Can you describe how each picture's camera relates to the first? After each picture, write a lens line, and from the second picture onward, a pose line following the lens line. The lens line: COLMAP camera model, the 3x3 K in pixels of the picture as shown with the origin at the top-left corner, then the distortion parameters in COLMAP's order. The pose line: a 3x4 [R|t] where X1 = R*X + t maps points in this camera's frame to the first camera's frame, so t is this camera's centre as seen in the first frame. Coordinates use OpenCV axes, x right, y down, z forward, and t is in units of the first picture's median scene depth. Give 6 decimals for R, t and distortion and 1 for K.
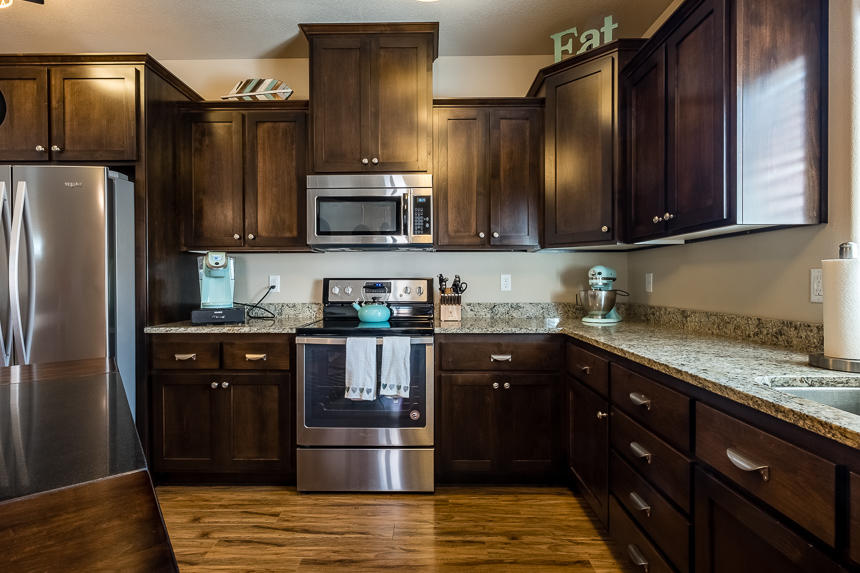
lens RADIAL K [[422.7, 0, 424.1], [0, 422.7, 284.0], [0, 0, 1]] dist [0.001547, 0.000337]
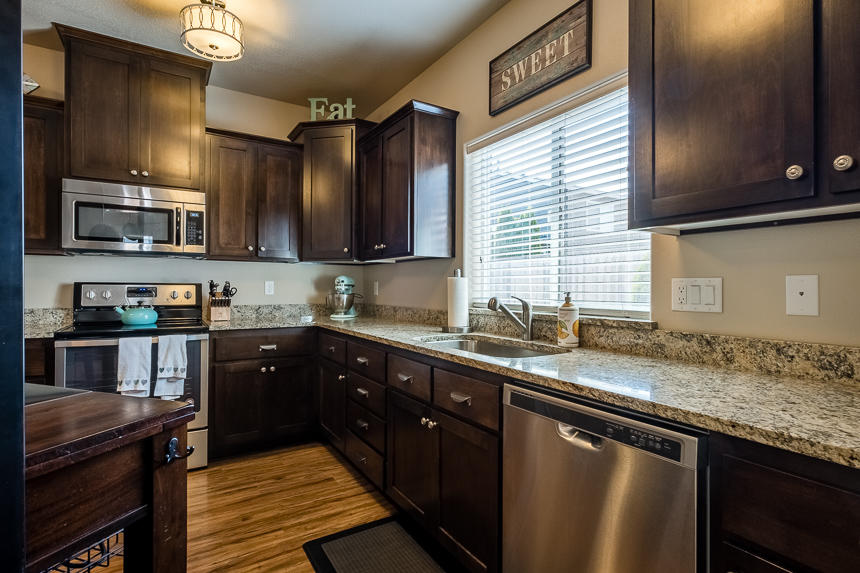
lens RADIAL K [[422.7, 0, 424.1], [0, 422.7, 284.0], [0, 0, 1]] dist [0.001547, 0.000337]
pose [[0.841564, 0.010118, 0.540063, -0.098765], [-0.003911, 0.999912, -0.012639, -0.000831], [-0.540143, 0.008524, 0.841530, -0.285880]]
